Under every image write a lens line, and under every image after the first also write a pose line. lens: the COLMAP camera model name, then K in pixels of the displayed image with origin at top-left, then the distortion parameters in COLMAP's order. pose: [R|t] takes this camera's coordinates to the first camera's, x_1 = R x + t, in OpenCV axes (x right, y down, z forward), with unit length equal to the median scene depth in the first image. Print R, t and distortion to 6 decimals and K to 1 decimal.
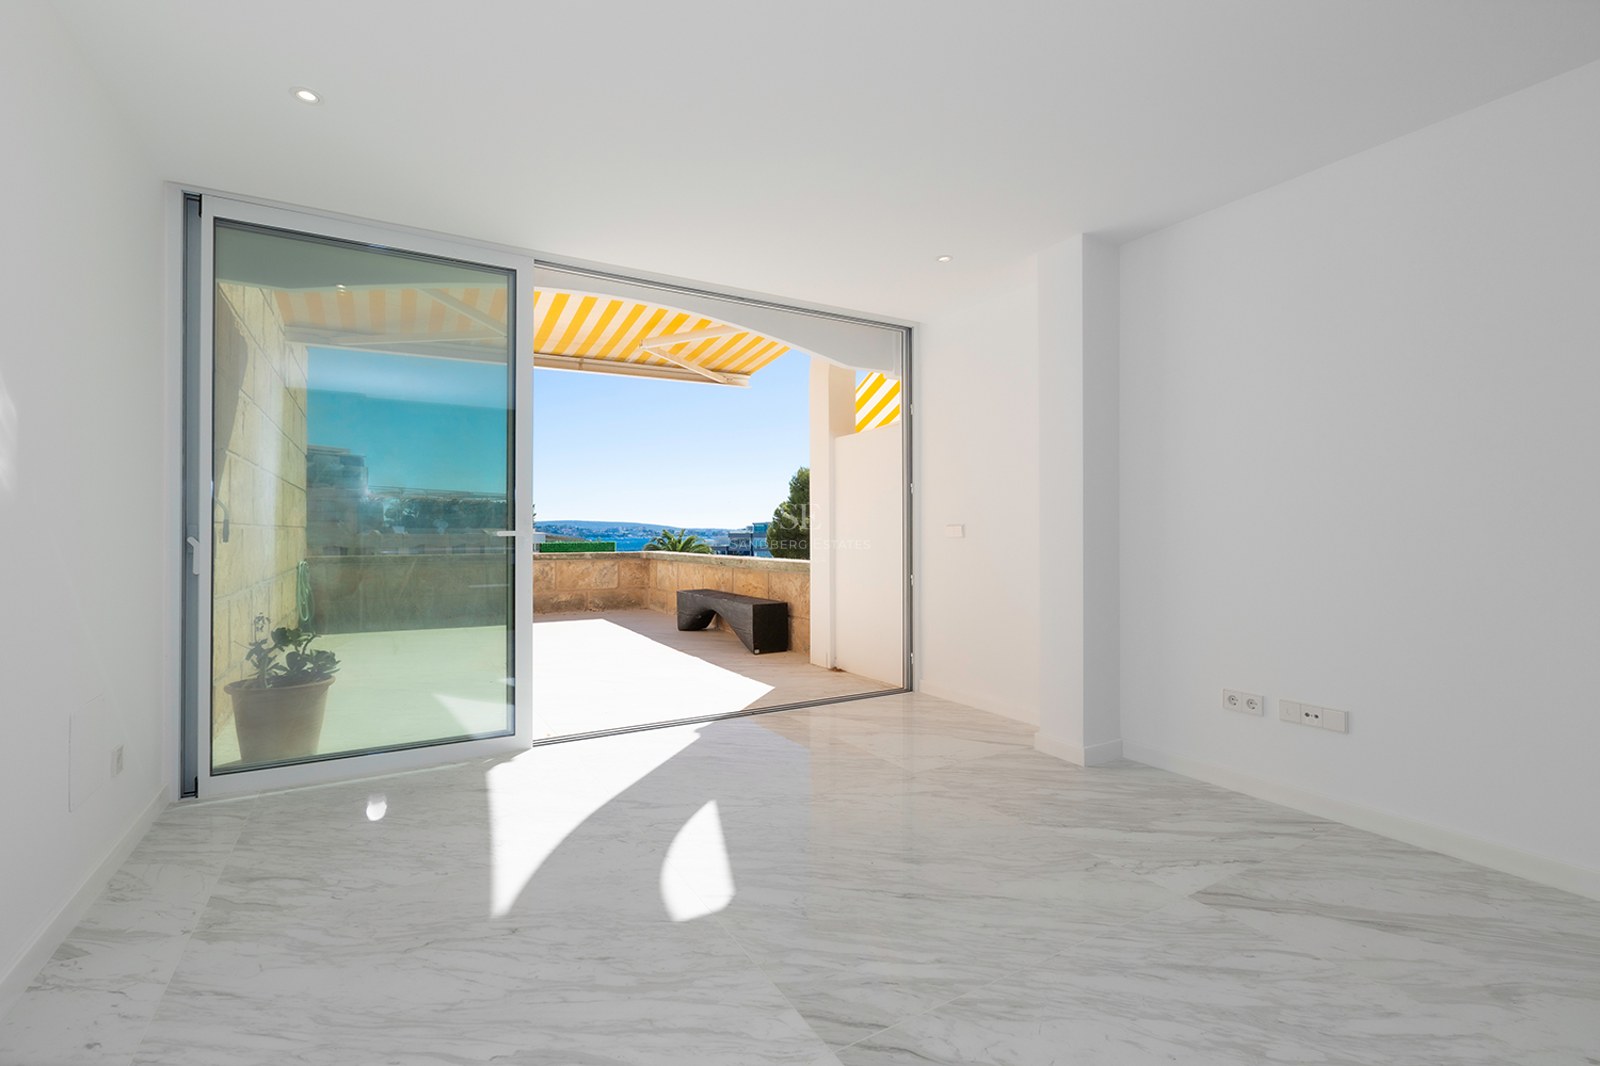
lens RADIAL K [[720.7, 0, 794.3], [0, 720.7, 533.6], [0, 0, 1]] dist [0.001882, 0.000106]
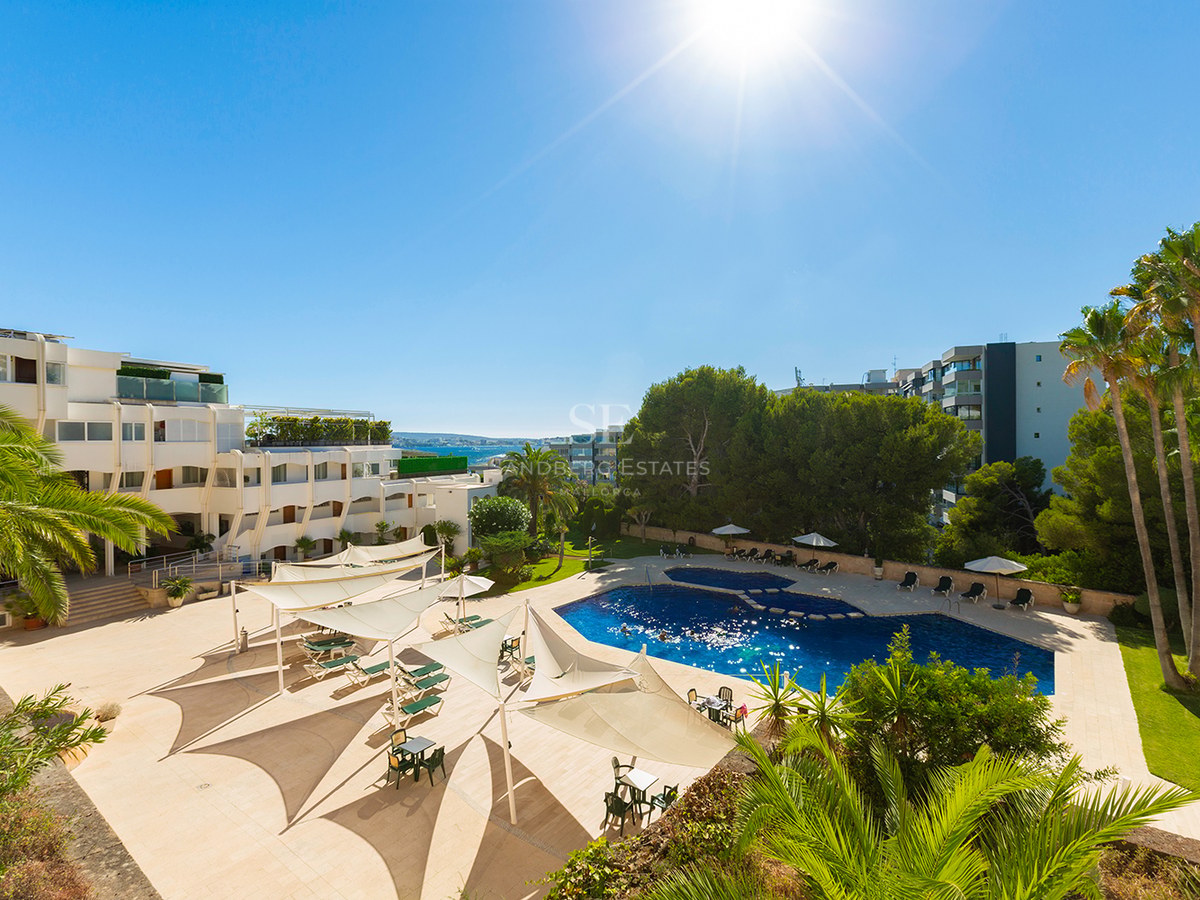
lens RADIAL K [[601.1, 0, 592.1], [0, 601.1, 444.5], [0, 0, 1]] dist [0.003431, 0.000308]
pose [[0.999790, -0.008705, 0.018539, -0.553121], [0.008596, 0.999945, 0.005943, -0.061367], [-0.018589, -0.005782, 0.999810, 0.860255]]
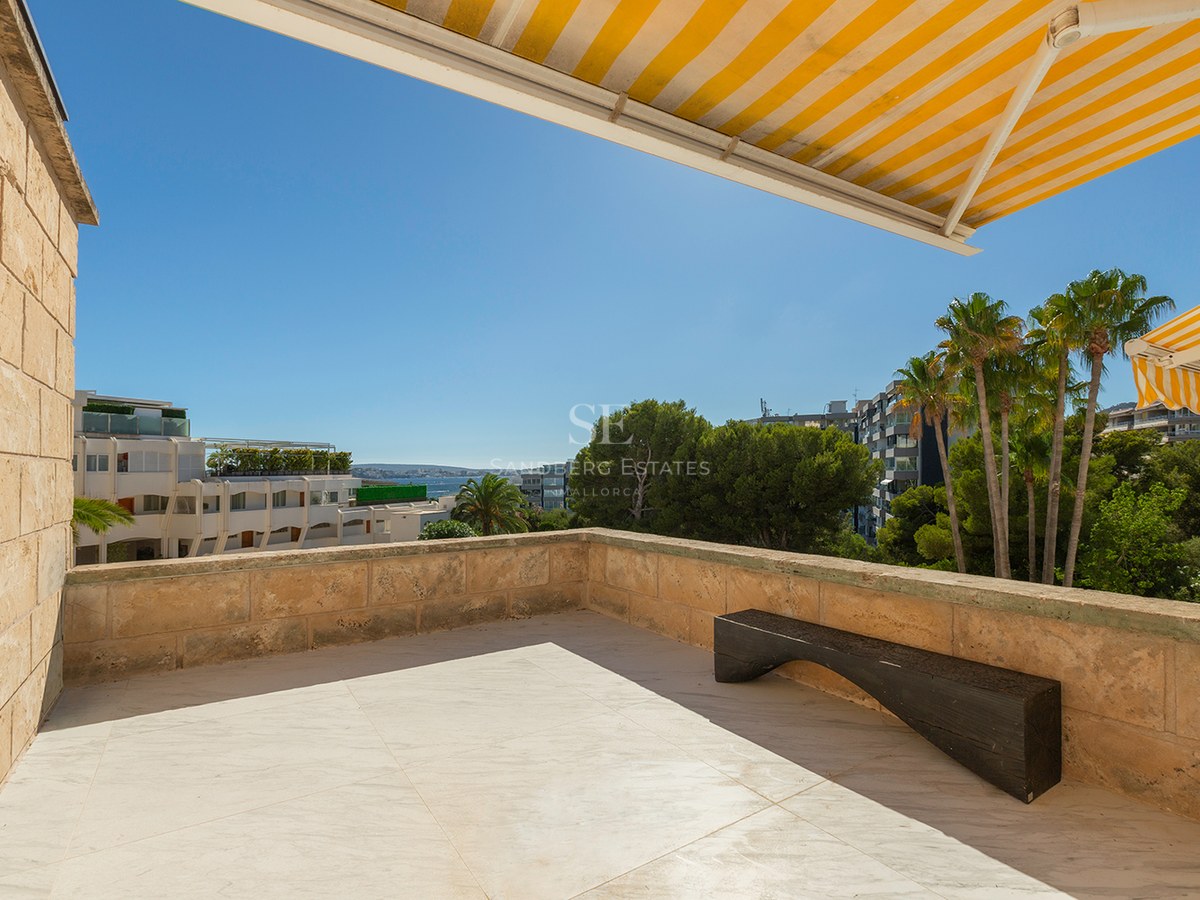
lens RADIAL K [[601.1, 0, 612.2], [0, 601.1, 451.3], [0, 0, 1]] dist [0.003431, 0.000308]
pose [[0.996897, -0.014393, 0.077387, -0.228546], [0.016921, 0.999341, -0.032107, -0.036279], [-0.076874, 0.033317, 0.996484, 0.398992]]
